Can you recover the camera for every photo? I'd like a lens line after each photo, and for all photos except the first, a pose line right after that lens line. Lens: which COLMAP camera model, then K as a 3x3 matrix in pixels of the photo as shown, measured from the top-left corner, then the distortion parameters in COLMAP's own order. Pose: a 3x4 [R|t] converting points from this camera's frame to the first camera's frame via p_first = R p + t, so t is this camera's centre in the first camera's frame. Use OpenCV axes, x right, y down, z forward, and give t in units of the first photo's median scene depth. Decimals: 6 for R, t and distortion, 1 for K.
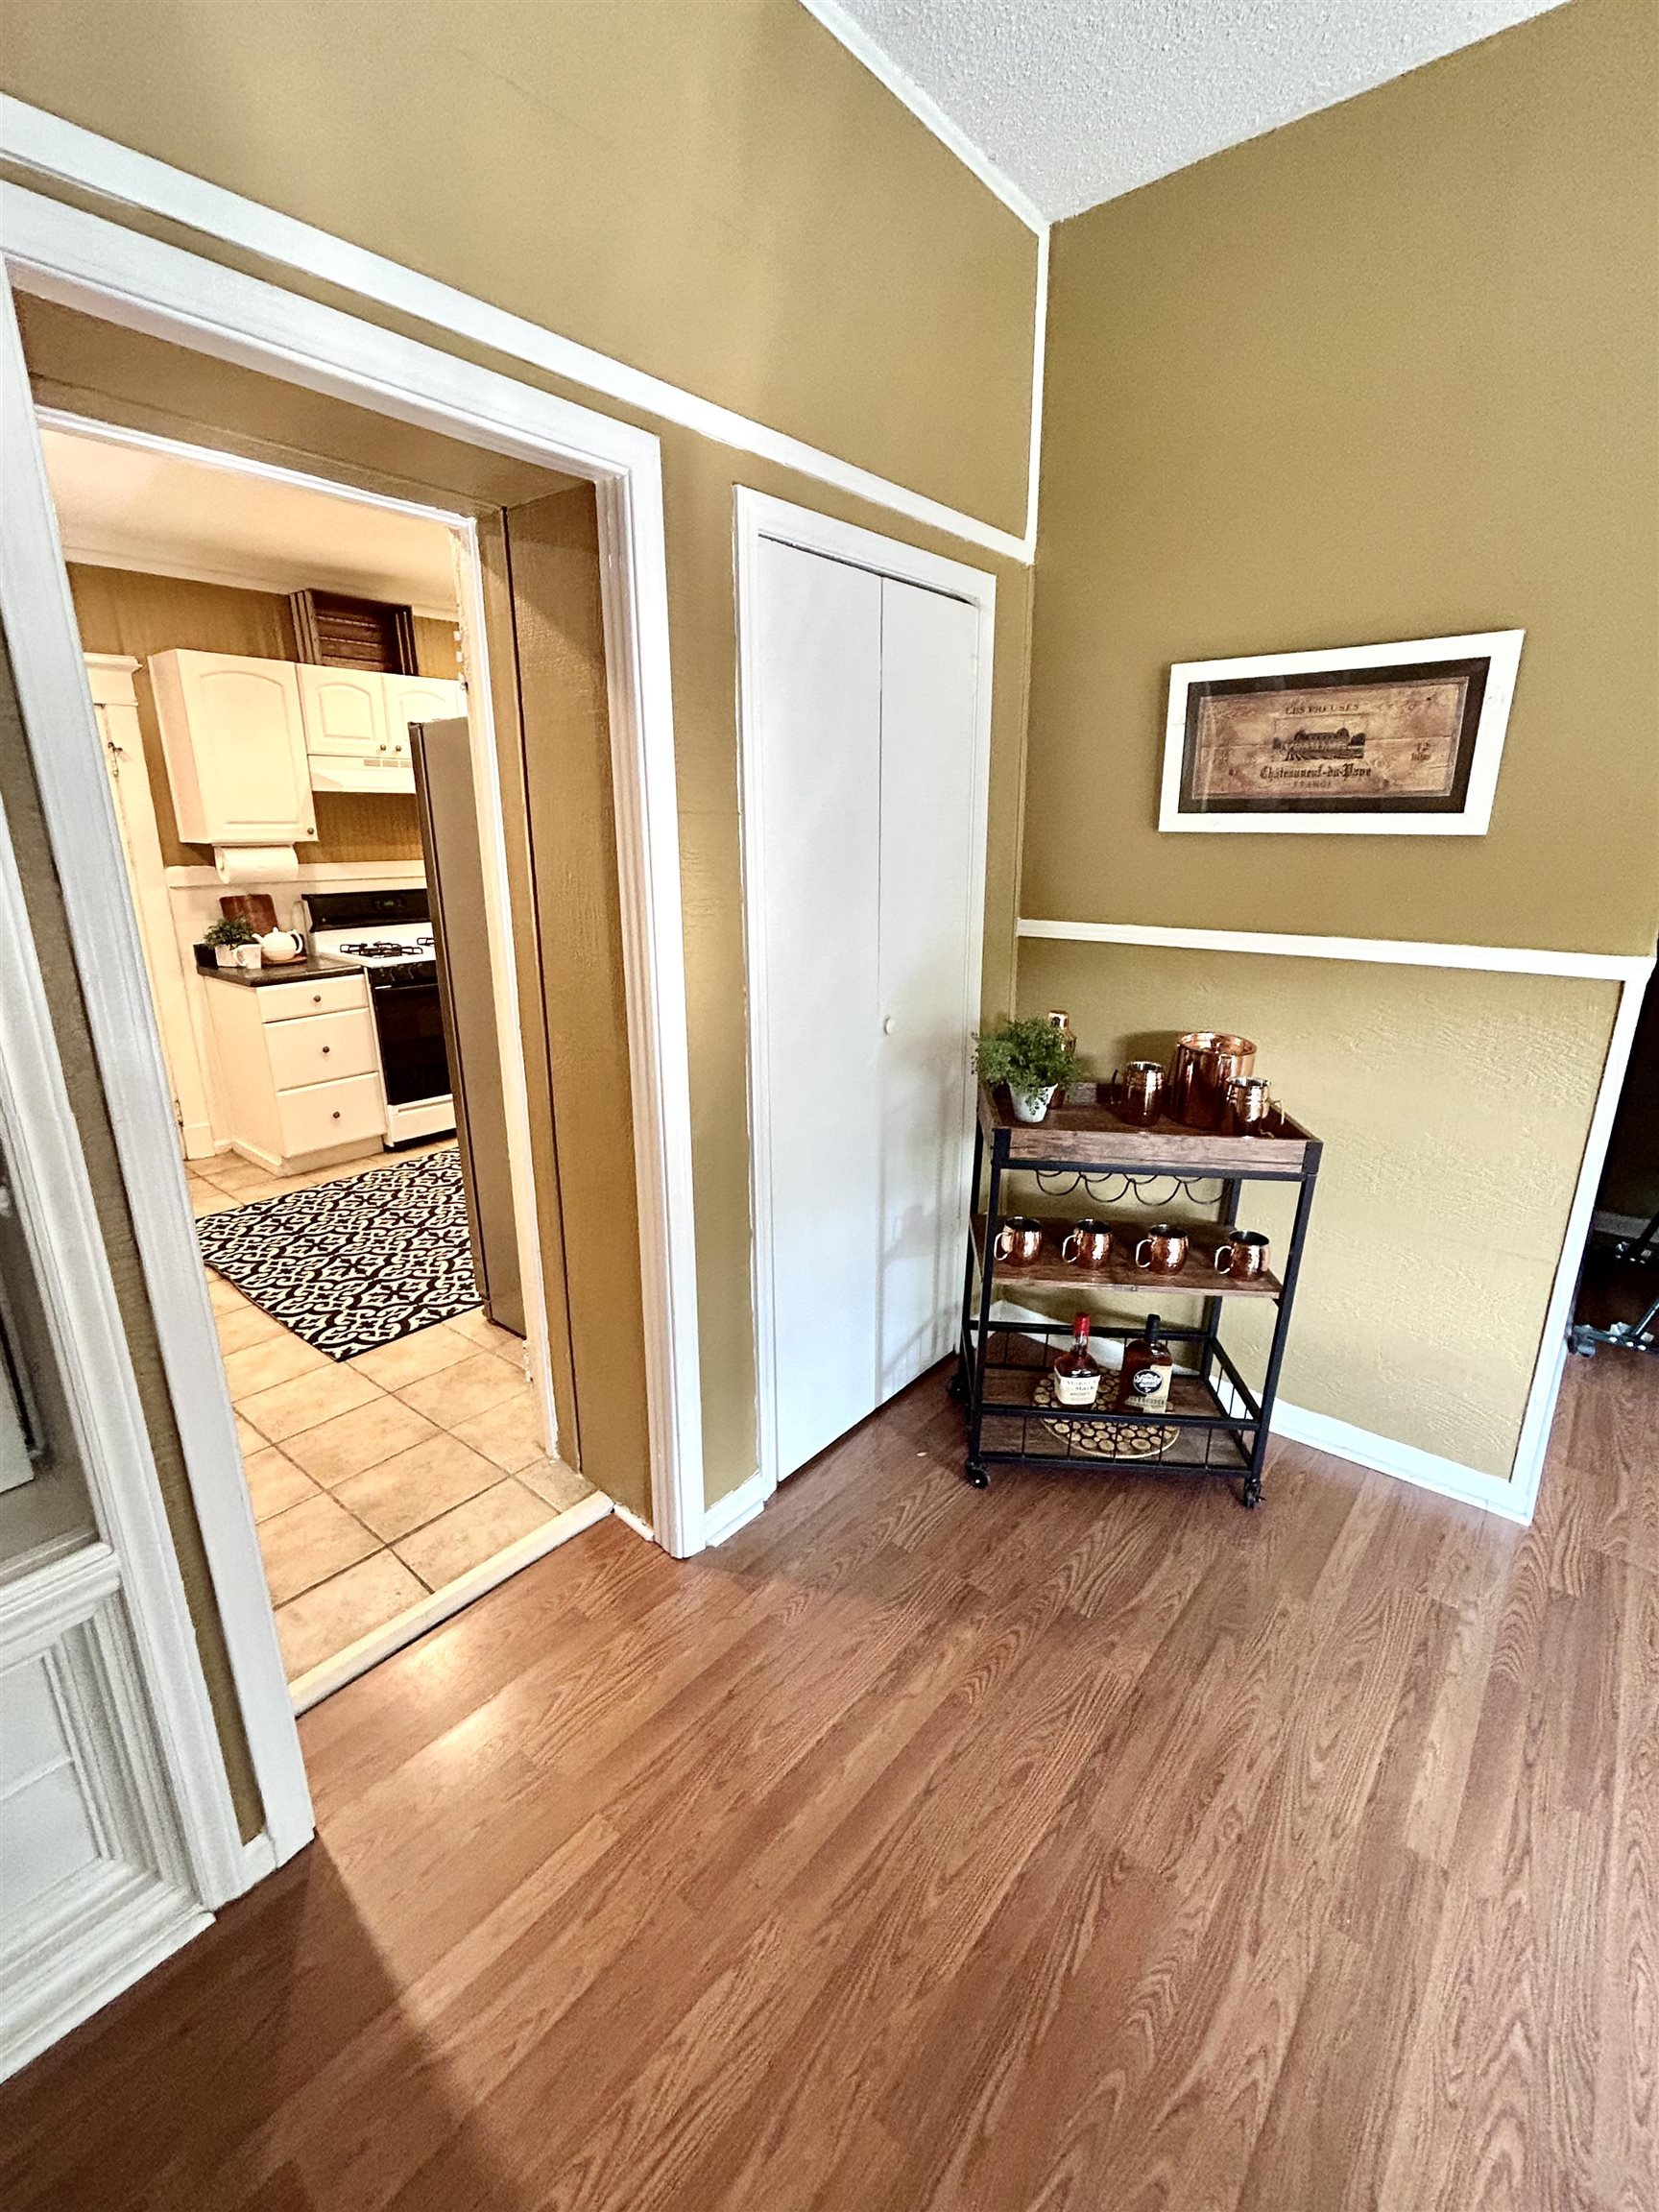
lens RADIAL K [[950.6, 0, 829.5], [0, 950.6, 1106.0], [0, 0, 1]] dist [0.001195, 0.000190]
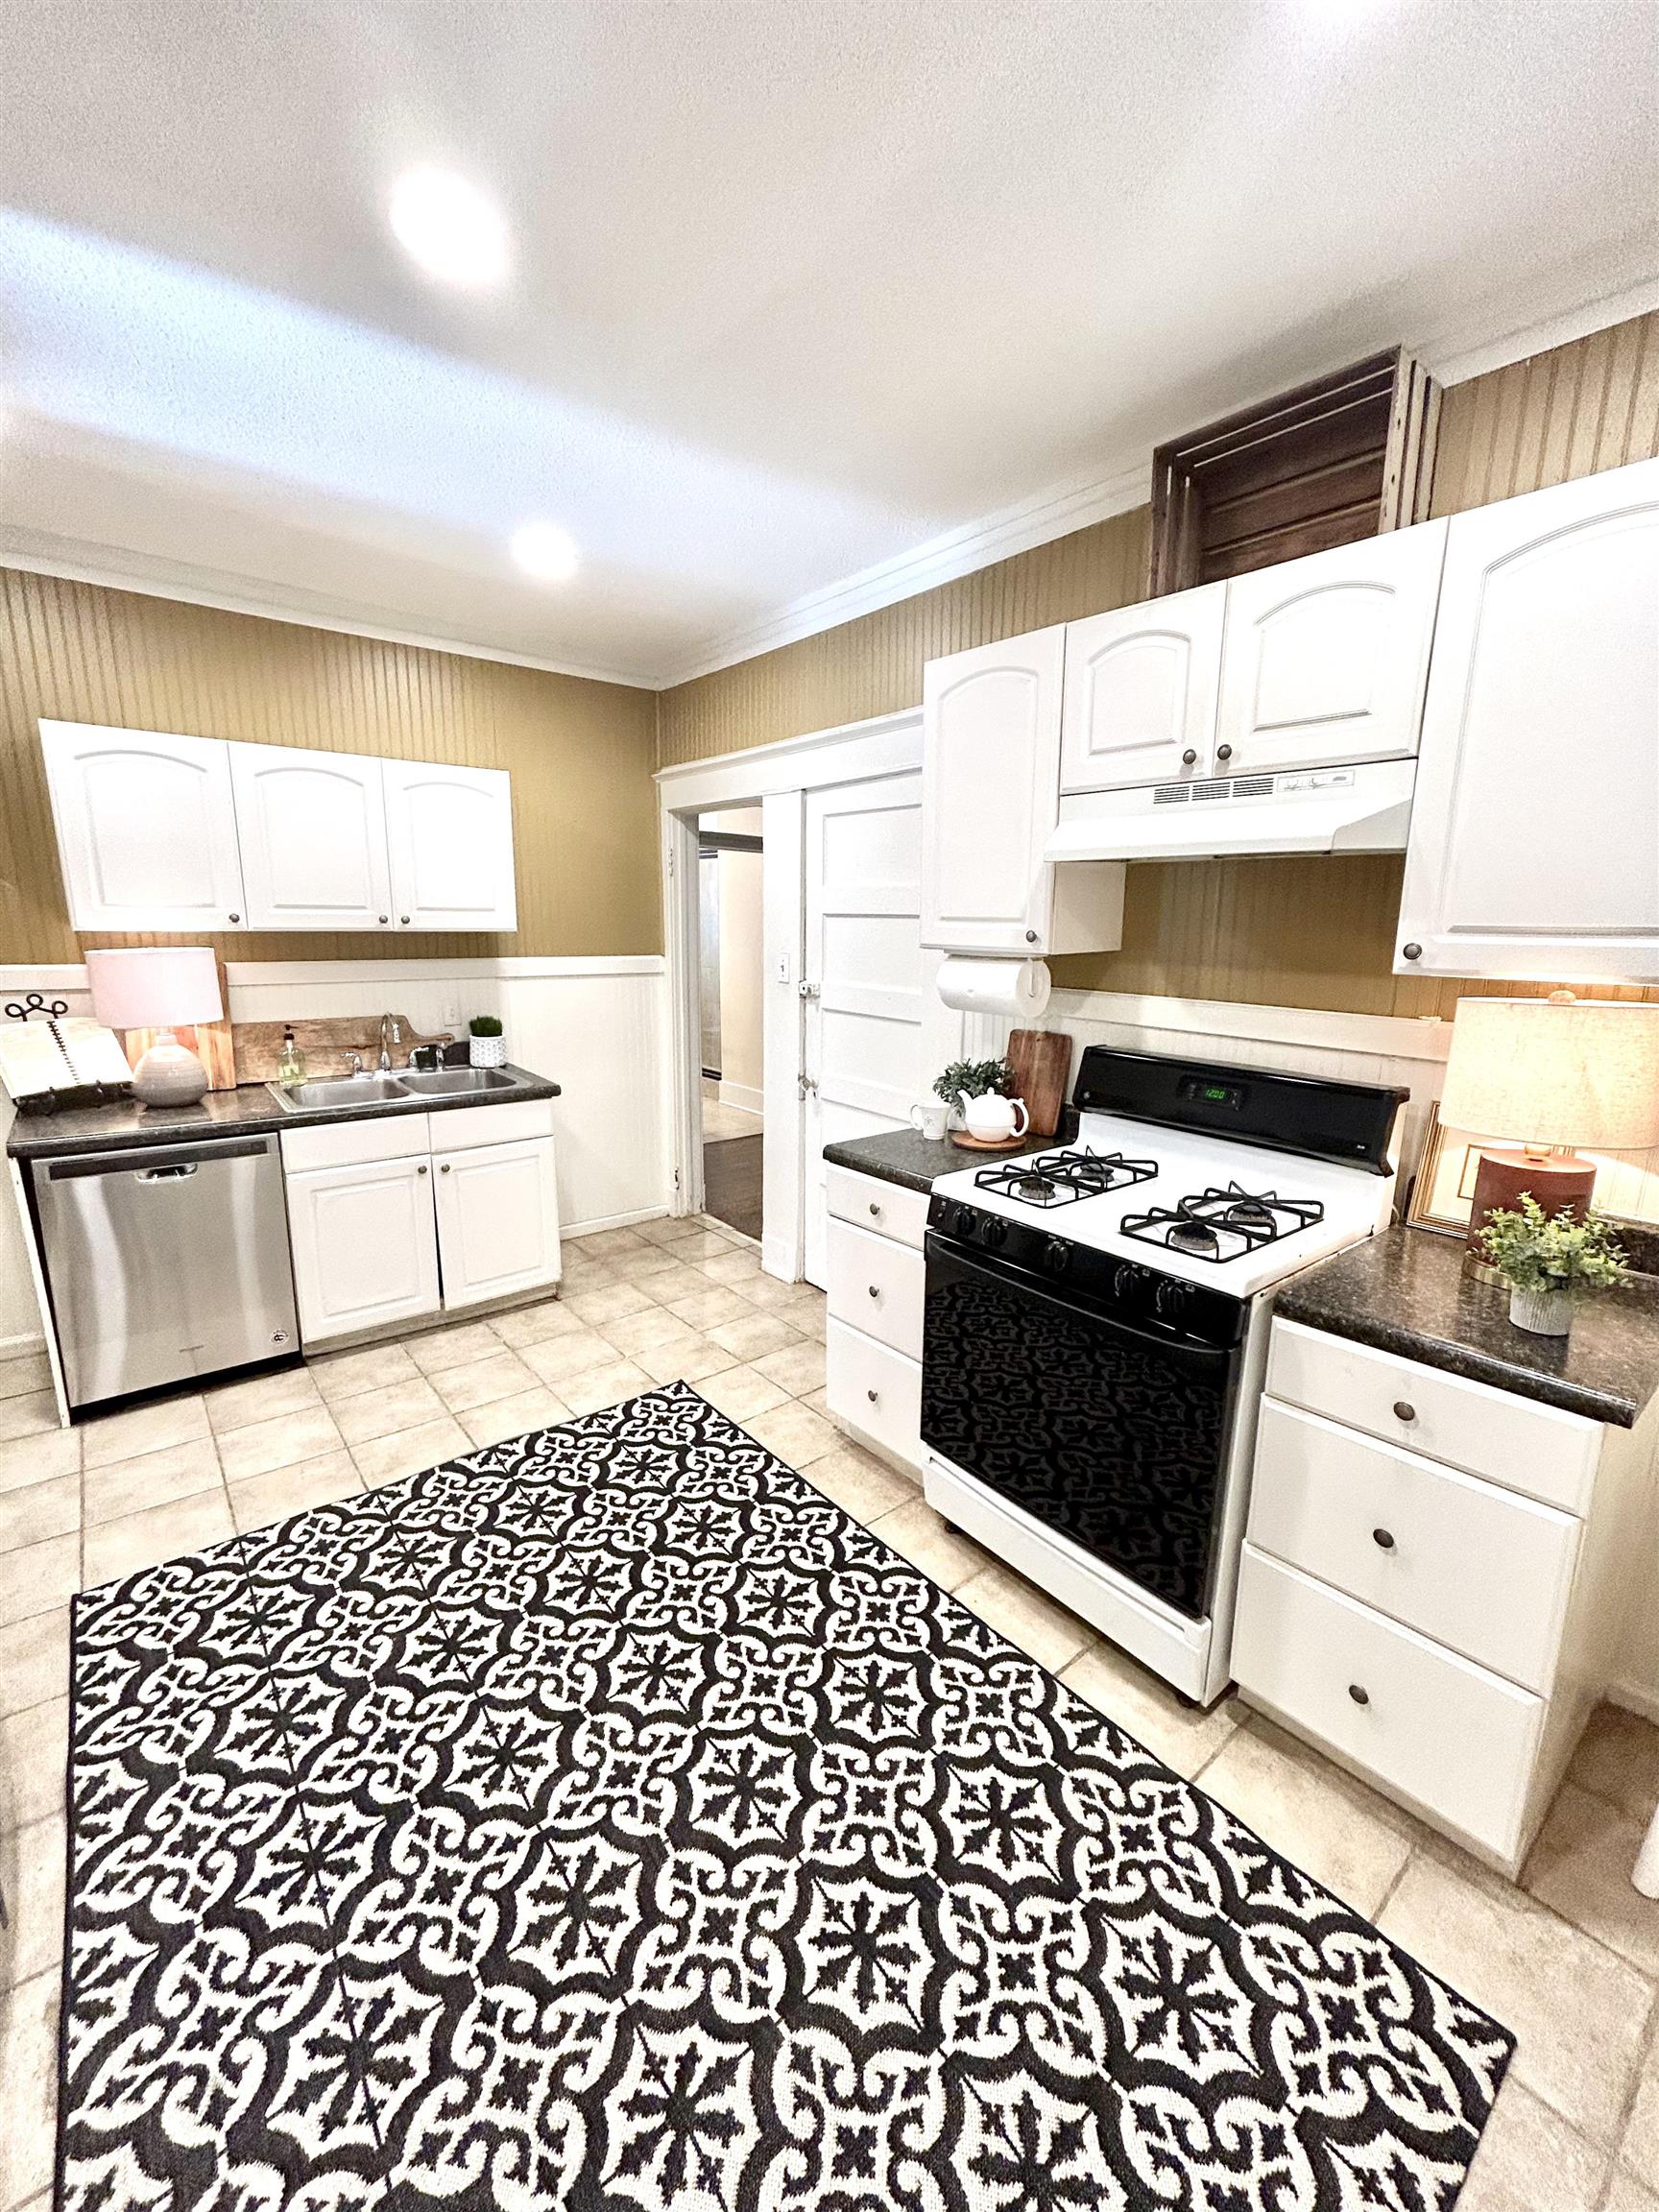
lens RADIAL K [[950.6, 0, 829.5], [0, 950.6, 1106.0], [0, 0, 1]] dist [0.001195, 0.000190]
pose [[-0.189022, 0.206592, -0.959995, 0.017462], [-0.286386, 0.923521, 0.255132, -0.294205], [0.939284, 0.323154, -0.115401, 0.952708]]
